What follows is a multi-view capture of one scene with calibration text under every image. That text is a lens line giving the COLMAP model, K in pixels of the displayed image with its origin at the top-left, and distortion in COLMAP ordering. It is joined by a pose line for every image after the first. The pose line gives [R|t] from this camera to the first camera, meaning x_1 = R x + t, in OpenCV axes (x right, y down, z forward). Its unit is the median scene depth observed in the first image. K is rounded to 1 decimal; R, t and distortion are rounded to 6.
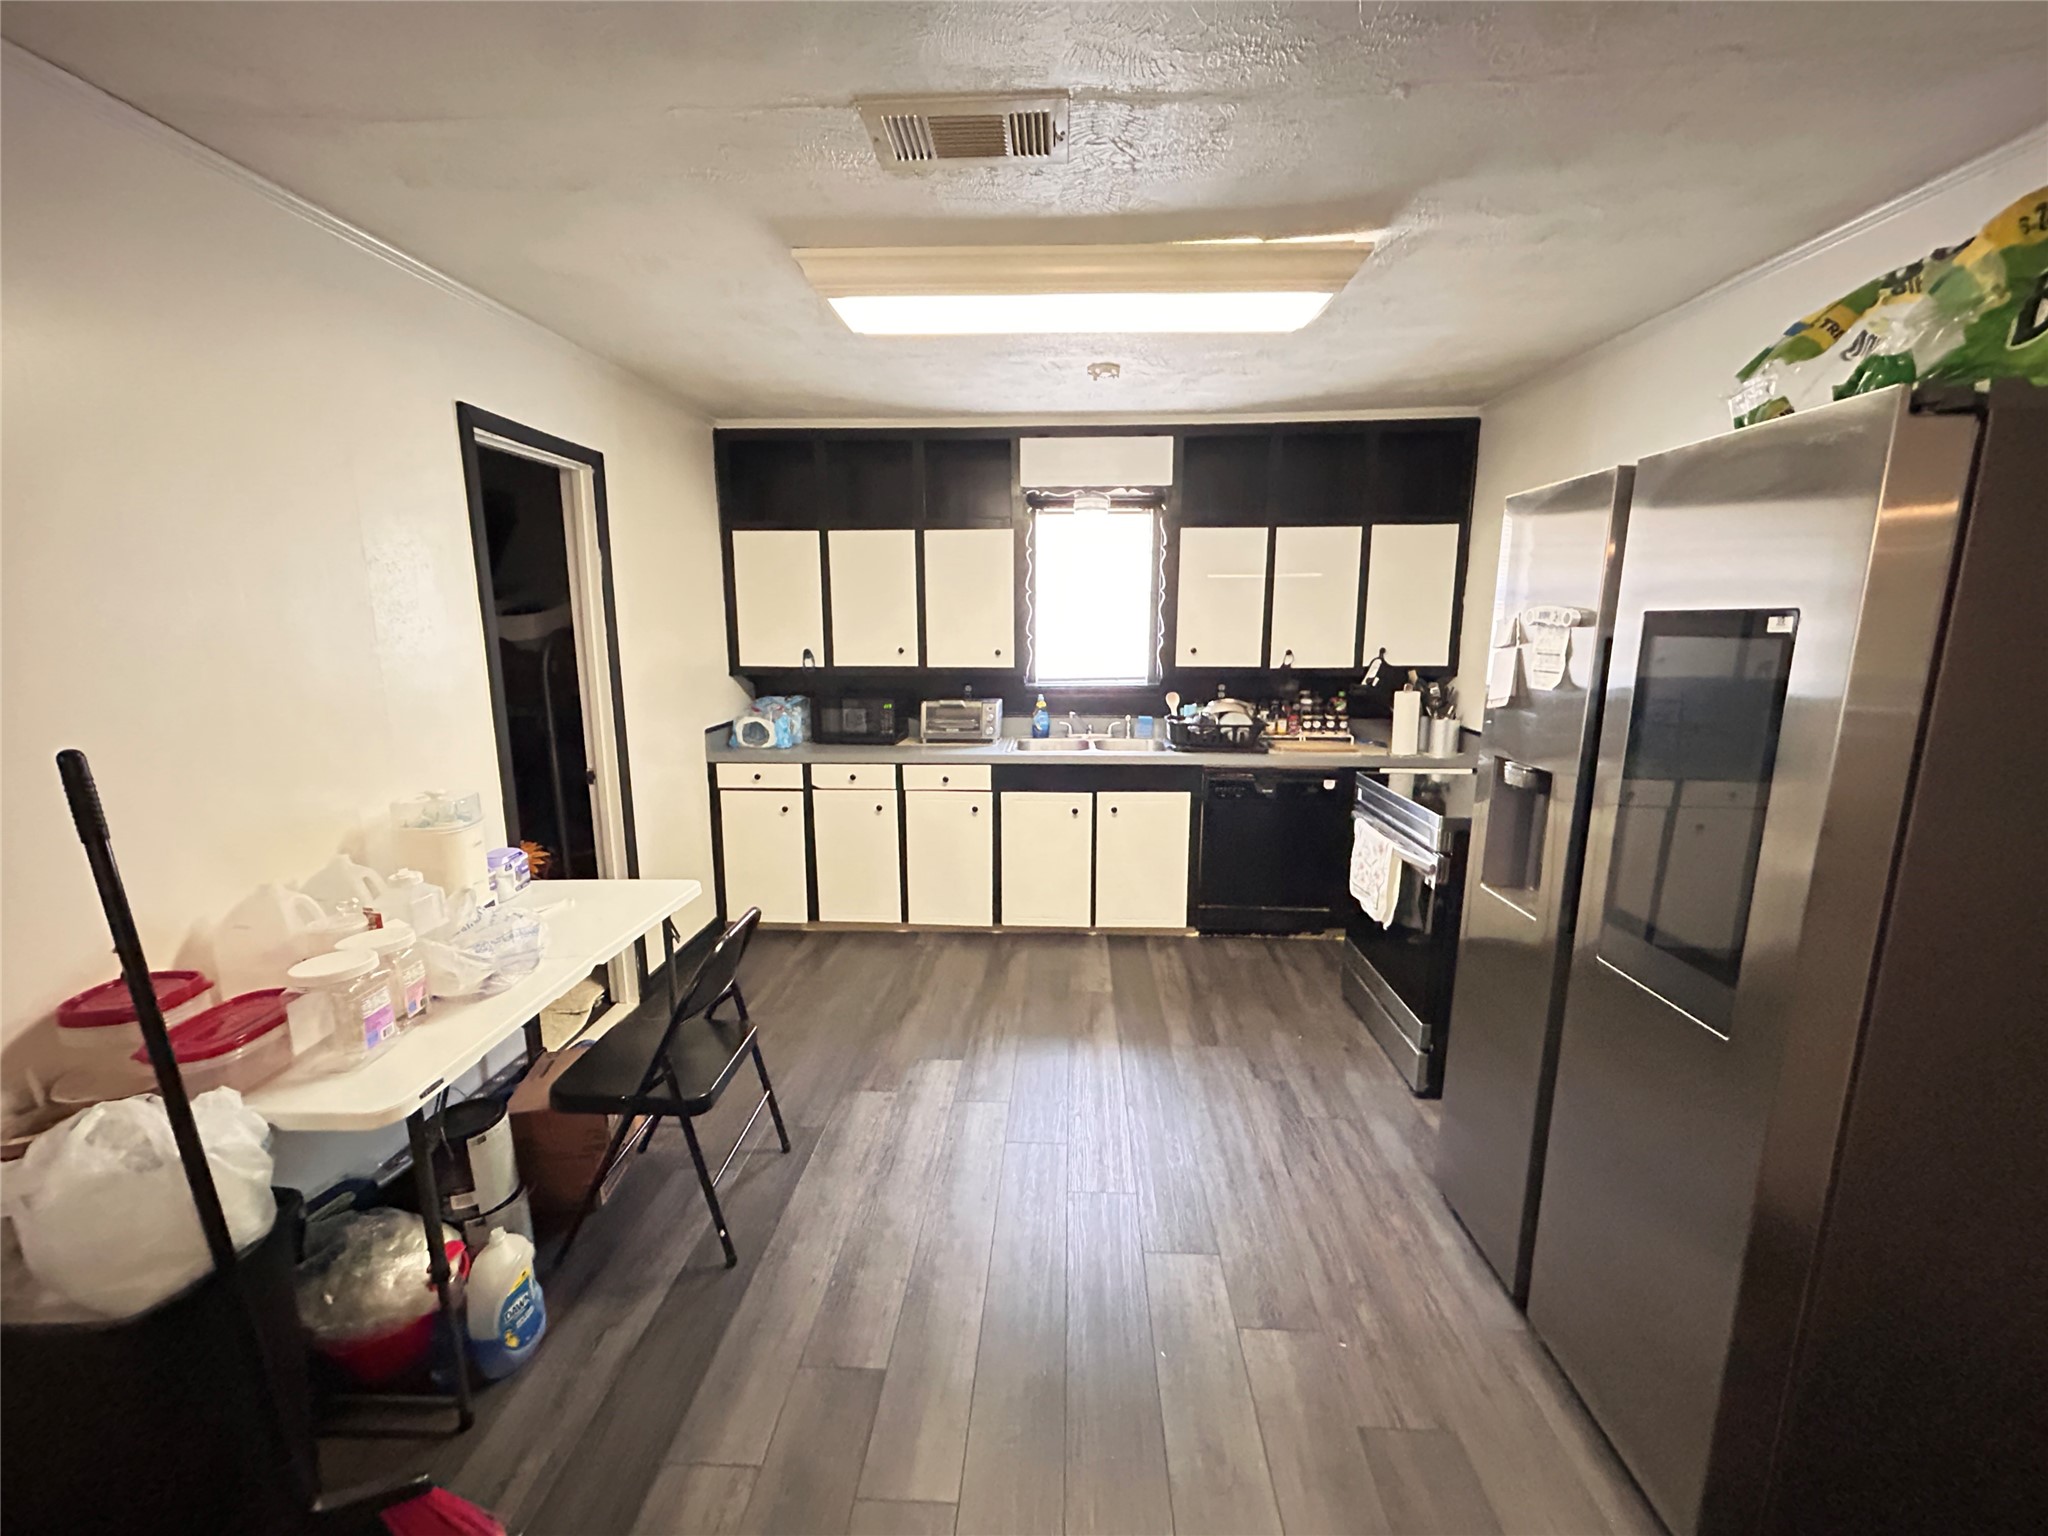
lens RADIAL K [[830.4, 0, 1024.0], [0, 830.4, 768.0], [0, 0, 1]] dist [0.000525, -0.000019]
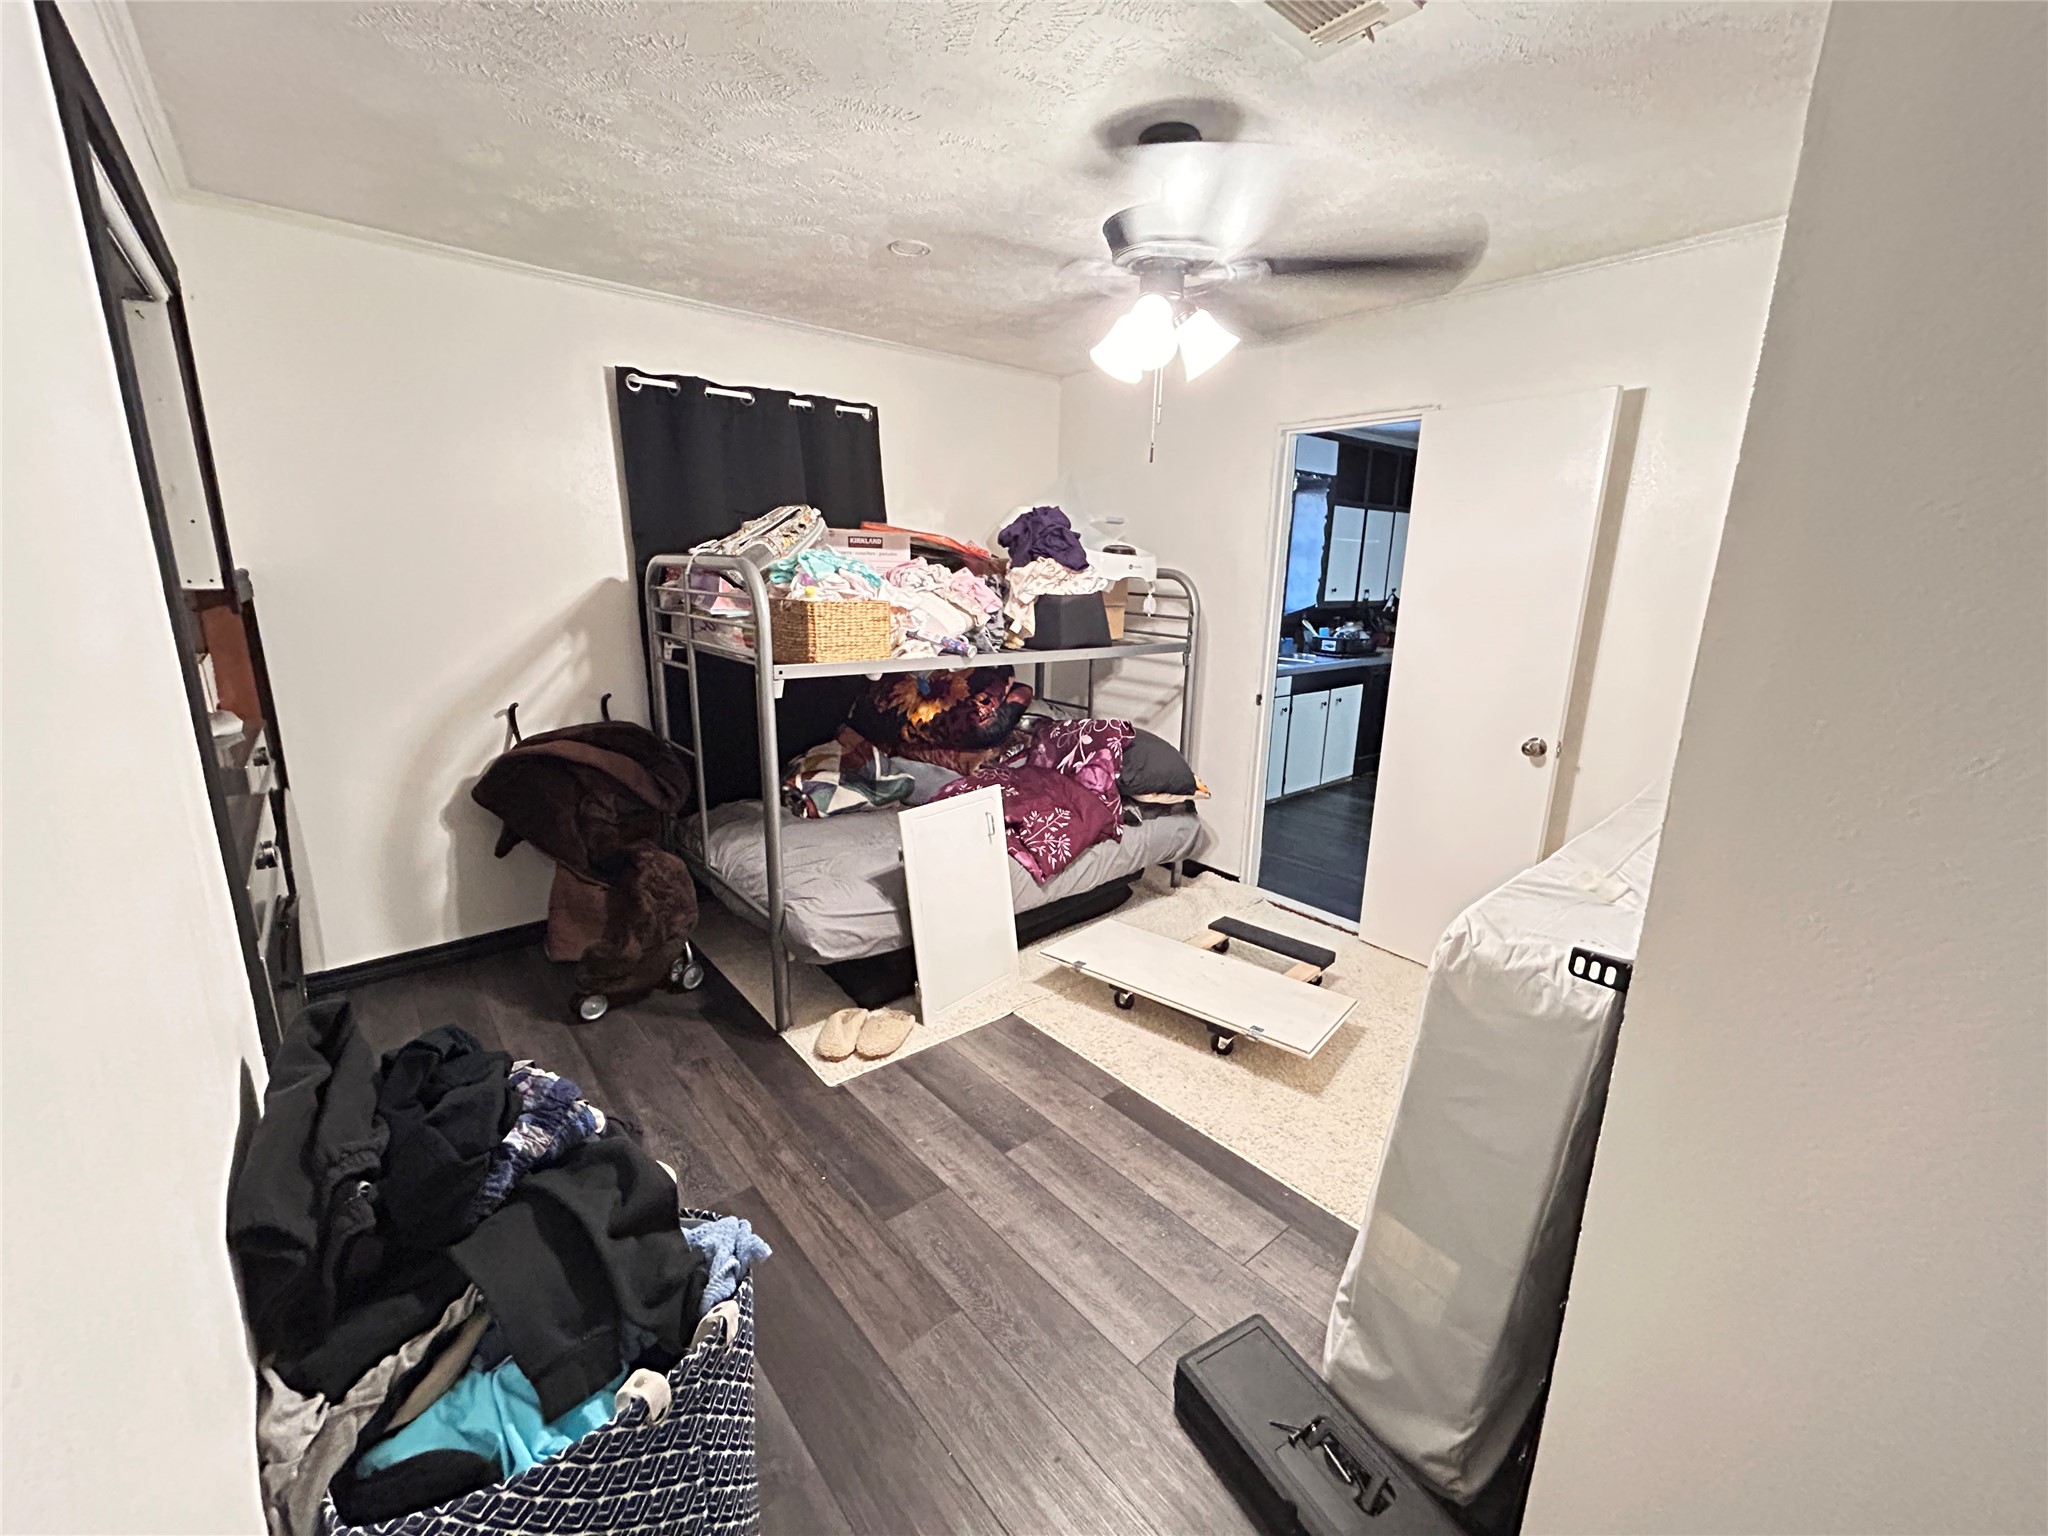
lens RADIAL K [[830.4, 0, 1024.0], [0, 830.4, 768.0], [0, 0, 1]] dist [0.000525, -0.000019]
pose [[0.734563, -0.147215, 0.662378, -1.248175], [0.104590, 0.989080, 0.103837, -0.040140], [-0.670431, -0.006997, 0.741939, 0.277945]]
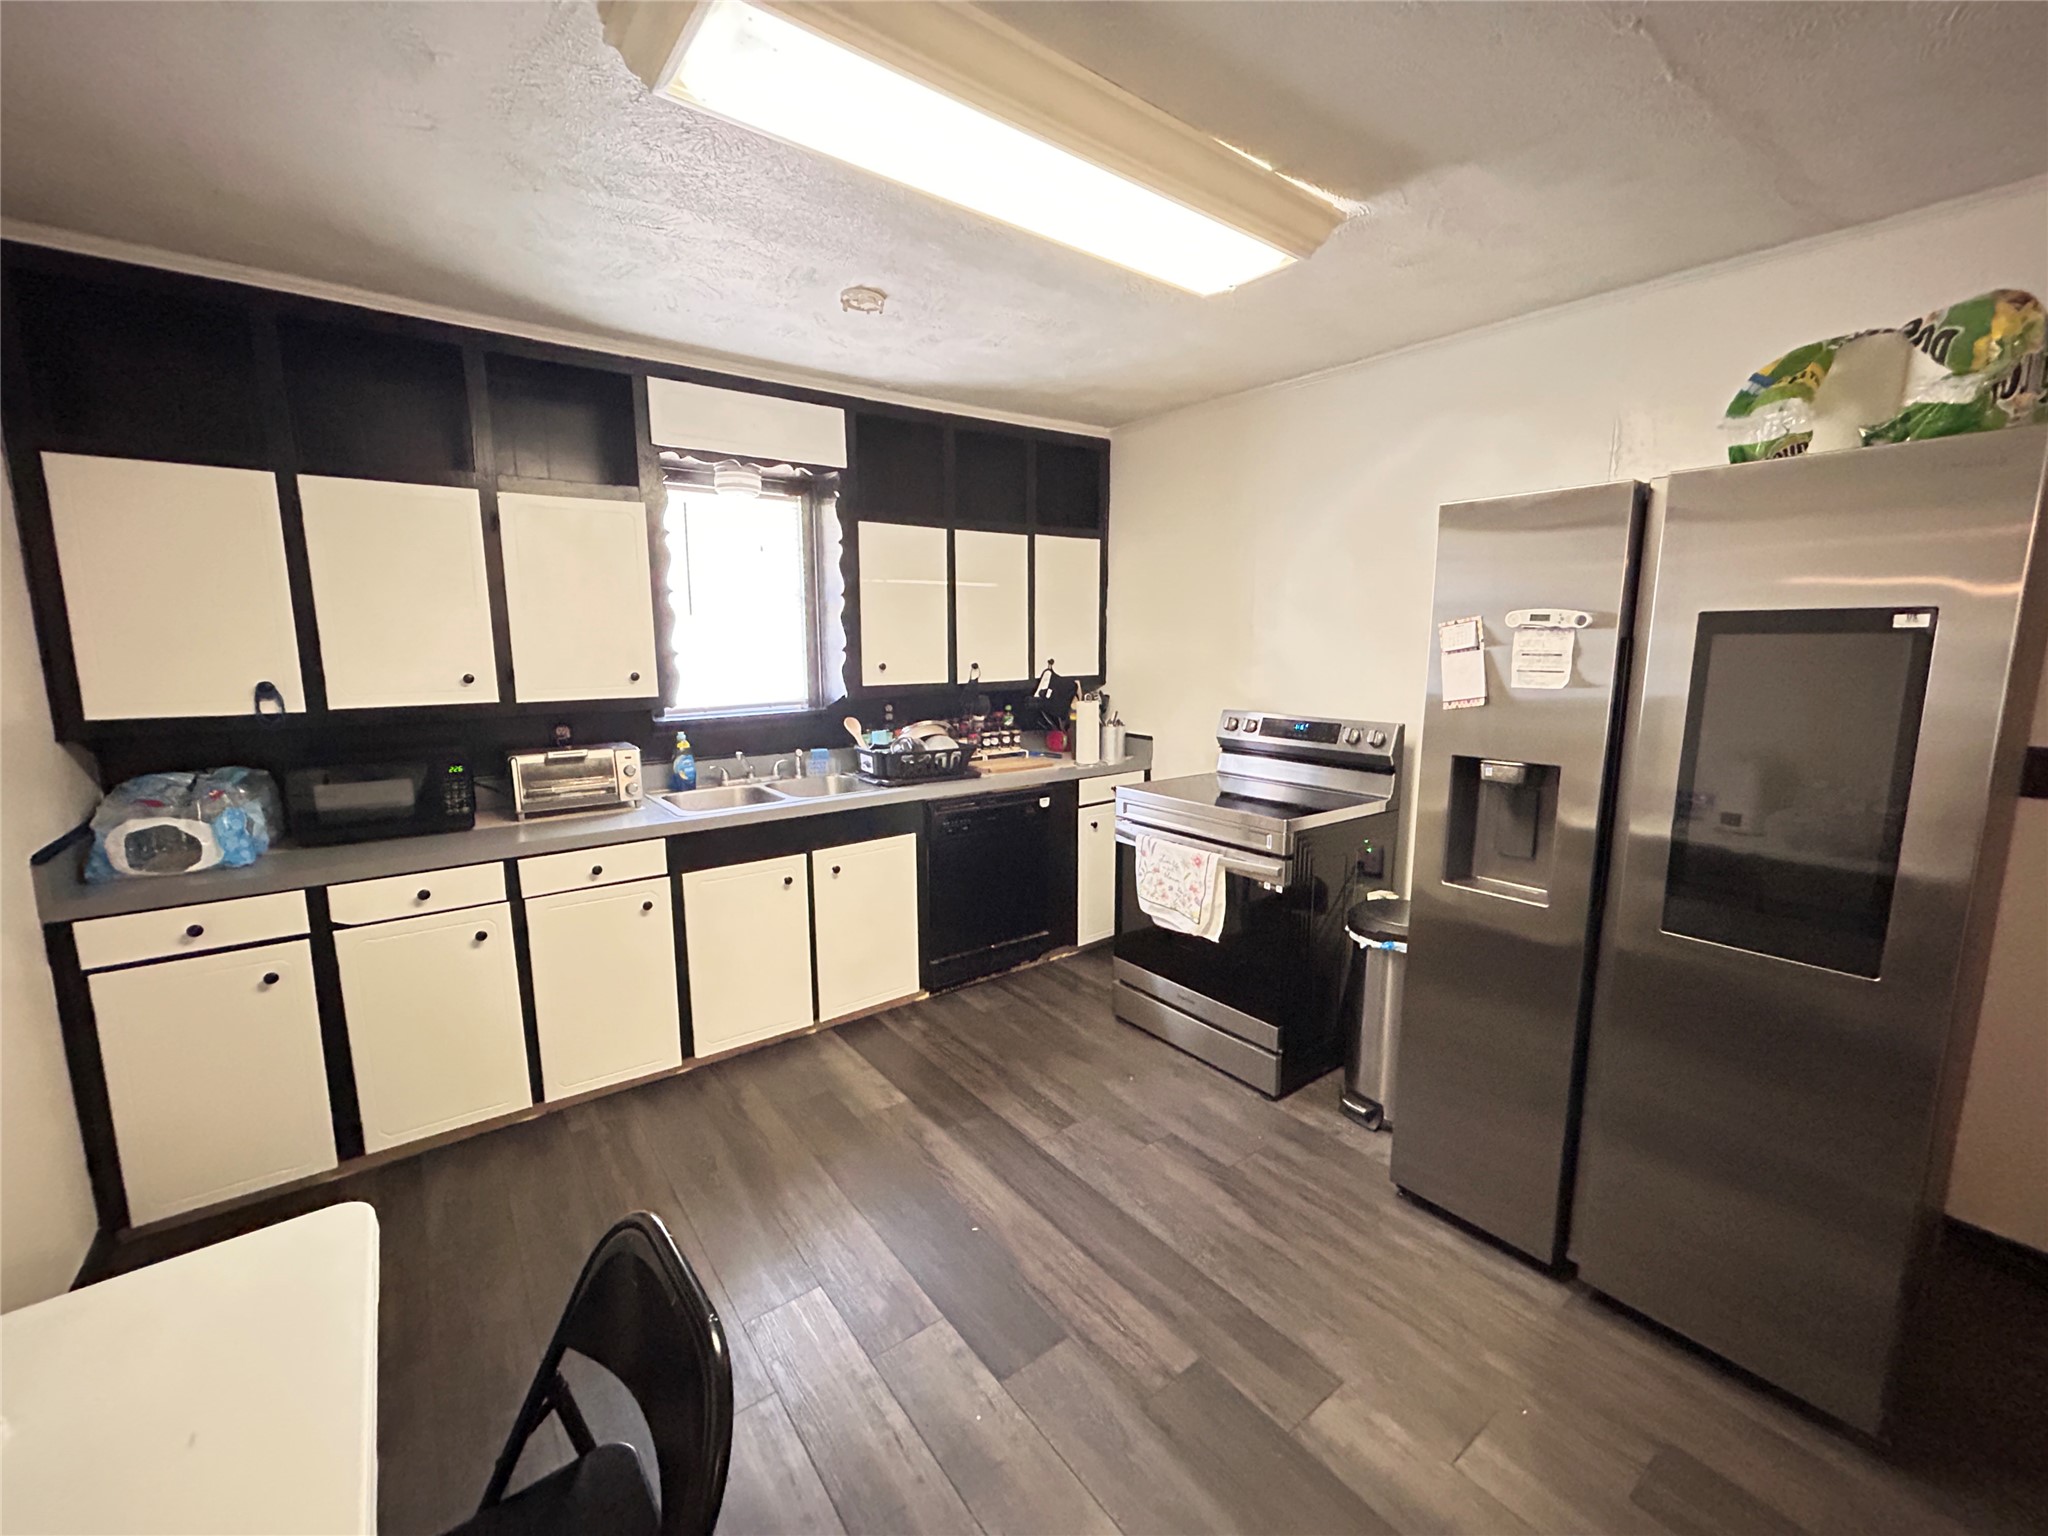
lens RADIAL K [[830.4, 0, 1024.0], [0, 830.4, 768.0], [0, 0, 1]] dist [0.000525, -0.000019]
pose [[0.768276, -0.103296, 0.631729, -0.235980], [0.116305, 0.992993, 0.020924, -0.040236], [-0.629464, 0.057398, 0.774907, 0.261636]]
